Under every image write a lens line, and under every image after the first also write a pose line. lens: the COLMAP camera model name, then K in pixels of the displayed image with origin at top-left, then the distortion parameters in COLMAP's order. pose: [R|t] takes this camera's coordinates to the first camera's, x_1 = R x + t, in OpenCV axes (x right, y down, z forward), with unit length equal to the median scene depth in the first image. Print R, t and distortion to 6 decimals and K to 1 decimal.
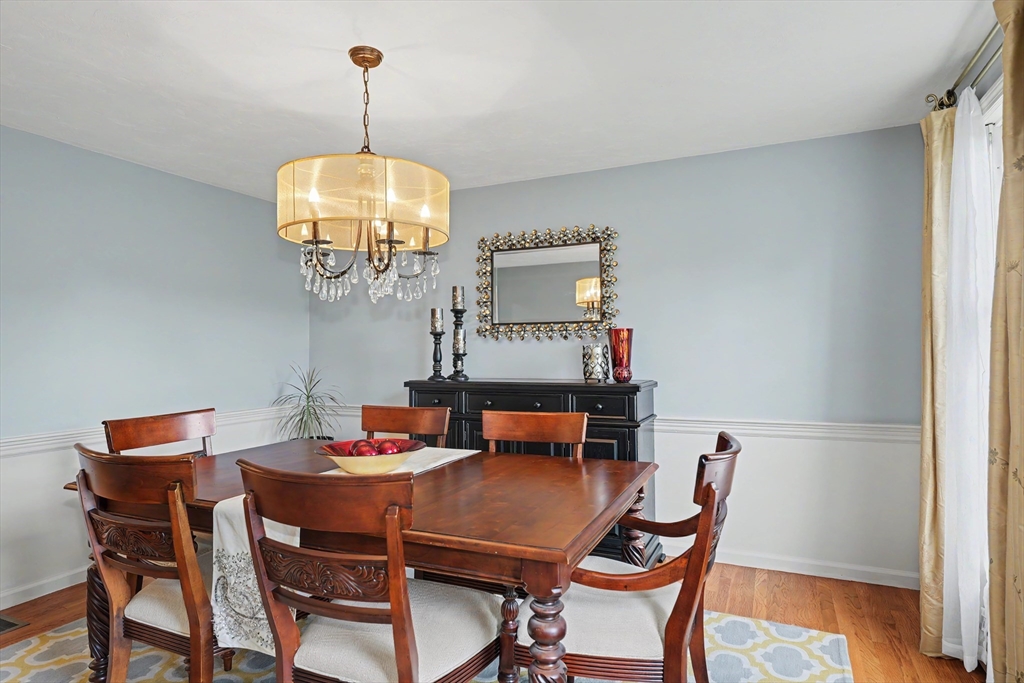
lens RADIAL K [[557.3, 0, 515.6], [0, 557.3, 343.9], [0, 0, 1]] dist [-0.002278, -0.001148]
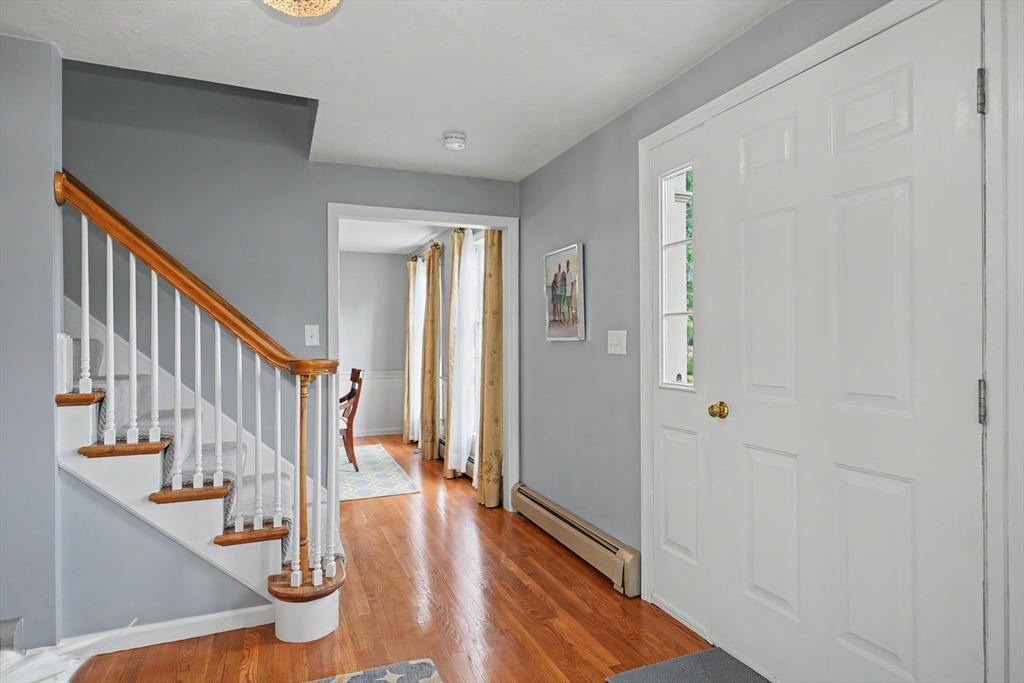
lens RADIAL K [[557.3, 0, 512.8], [0, 557.3, 339.7], [0, 0, 1]] dist [-0.002278, -0.001148]
pose [[0.676965, 0.008838, 0.735962, -1.048541], [-0.022745, 0.999702, 0.008917, -0.042703], [-0.735664, -0.022776, 0.676964, -1.403215]]
